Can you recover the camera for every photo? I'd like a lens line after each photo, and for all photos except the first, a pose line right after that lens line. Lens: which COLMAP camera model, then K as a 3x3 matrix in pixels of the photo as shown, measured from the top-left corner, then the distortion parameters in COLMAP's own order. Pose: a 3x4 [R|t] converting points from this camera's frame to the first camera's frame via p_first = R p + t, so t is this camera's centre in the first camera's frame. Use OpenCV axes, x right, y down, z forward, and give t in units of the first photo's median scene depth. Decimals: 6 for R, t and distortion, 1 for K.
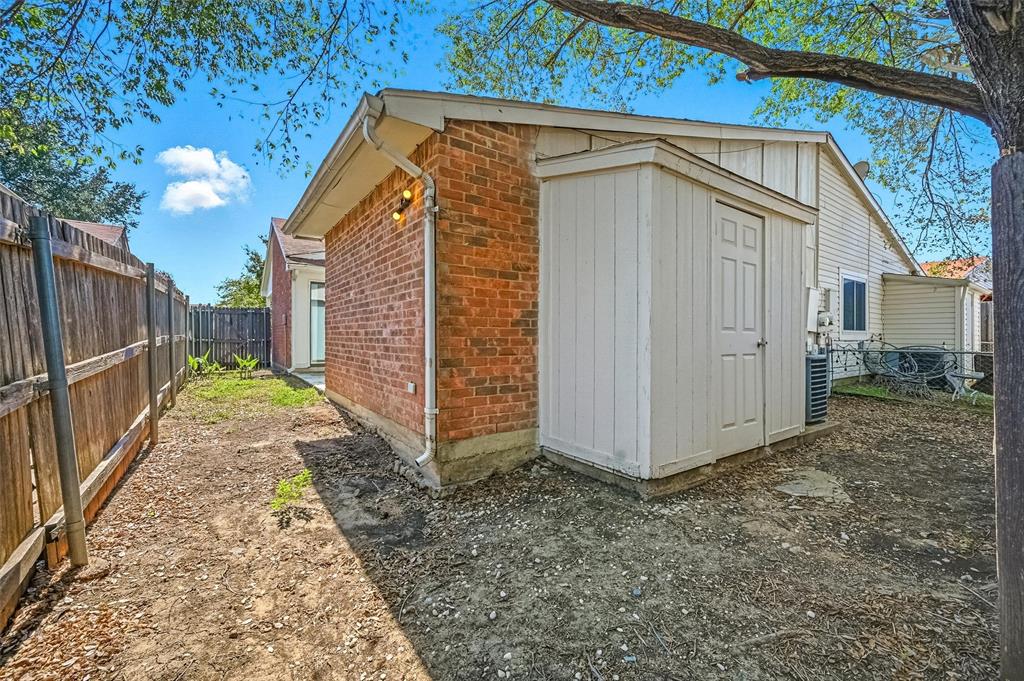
lens RADIAL K [[421.0, 0, 514.9], [0, 421.0, 341.6], [0, 0, 1]] dist [-0.000054, 0.000248]
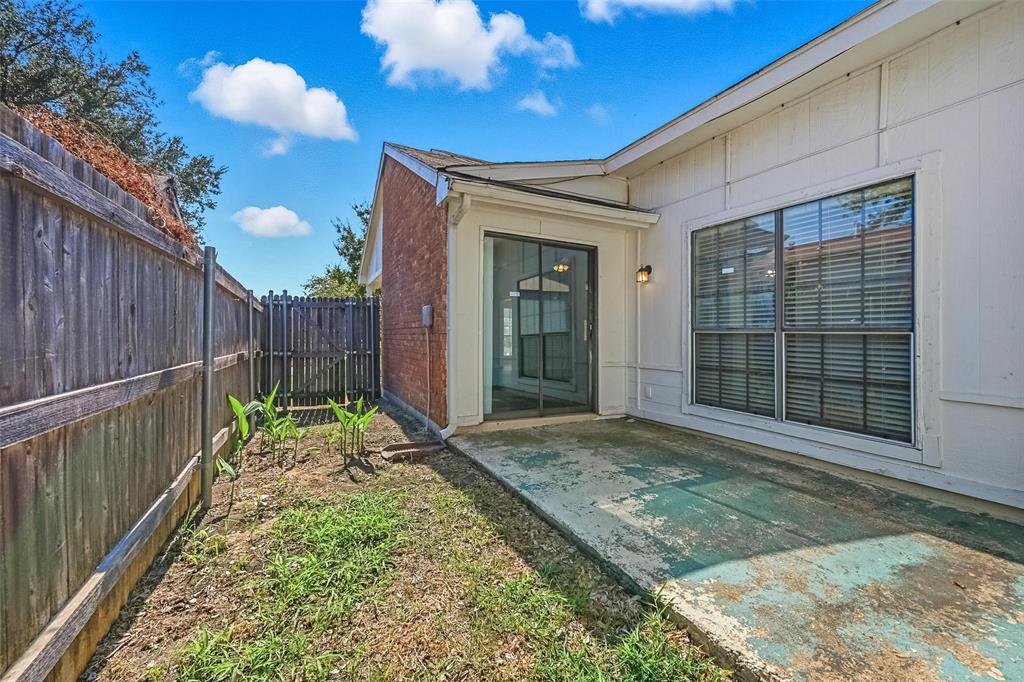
lens RADIAL K [[421.0, 0, 514.9], [0, 421.0, 342.1], [0, 0, 1]] dist [-0.000054, 0.000248]
pose [[0.988414, 0.005203, -0.151692, -0.269458], [-0.004799, 0.999984, 0.003030, -0.018417], [0.151705, -0.002267, 0.988423, 0.393524]]
